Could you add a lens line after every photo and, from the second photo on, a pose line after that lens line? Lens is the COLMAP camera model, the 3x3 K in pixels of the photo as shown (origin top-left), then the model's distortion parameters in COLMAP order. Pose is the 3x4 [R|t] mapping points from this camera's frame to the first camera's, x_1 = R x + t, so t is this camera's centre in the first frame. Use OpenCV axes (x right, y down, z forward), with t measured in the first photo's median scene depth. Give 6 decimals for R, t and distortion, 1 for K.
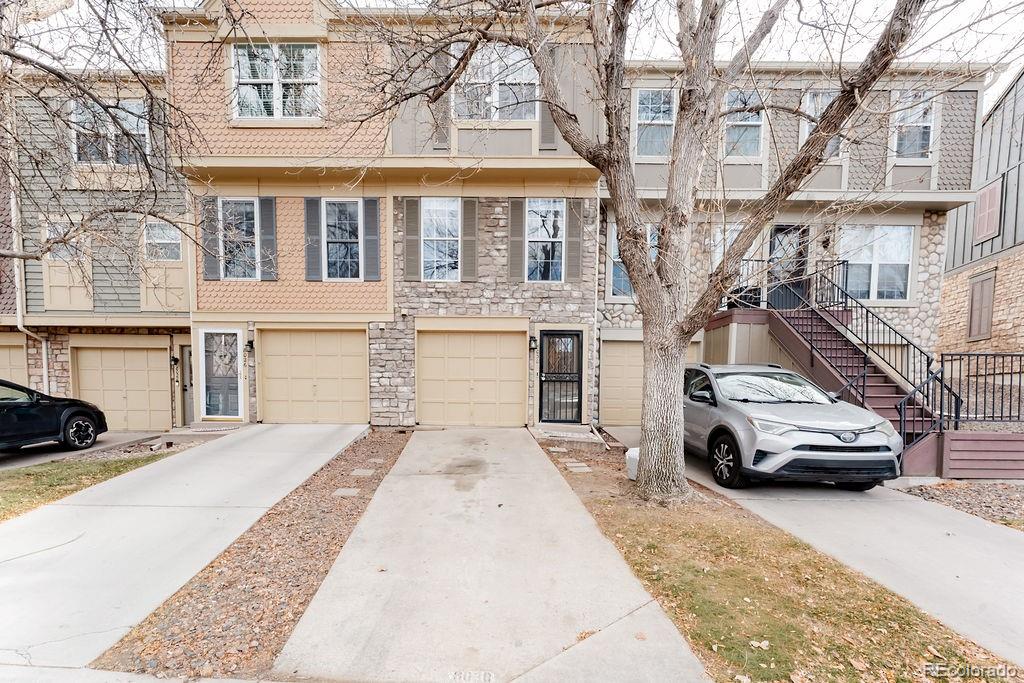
lens RADIAL K [[417.9, 0, 512.0], [0, 417.9, 341.5], [0, 0, 1]] dist [0.000561, -0.000073]
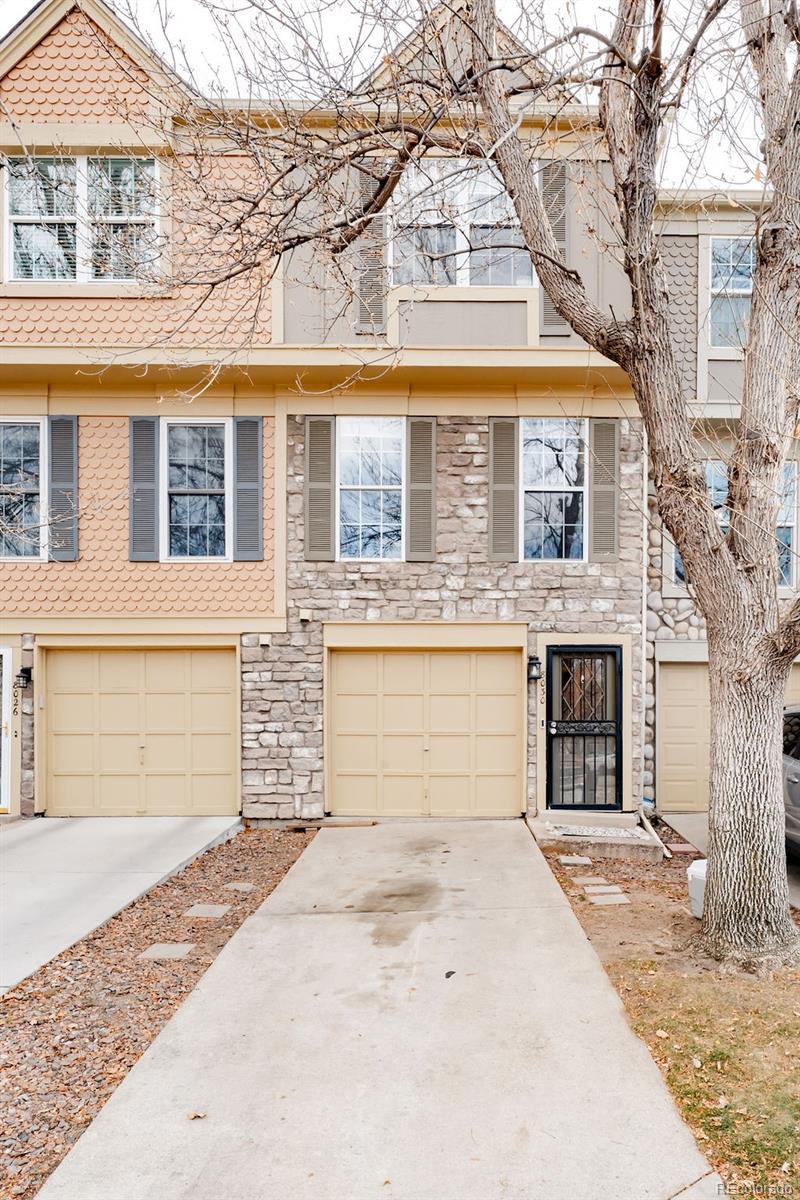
lens RADIAL K [[816.4, 0, 400.2], [0, 816.4, 638.5], [0, 0, 1]] dist [-0.001298, 0.003307]
pose [[0.999840, -0.005552, 0.017002, -0.144180], [0.006489, 0.998434, -0.055561, 0.022878], [-0.016667, 0.055662, 0.998311, -0.103374]]
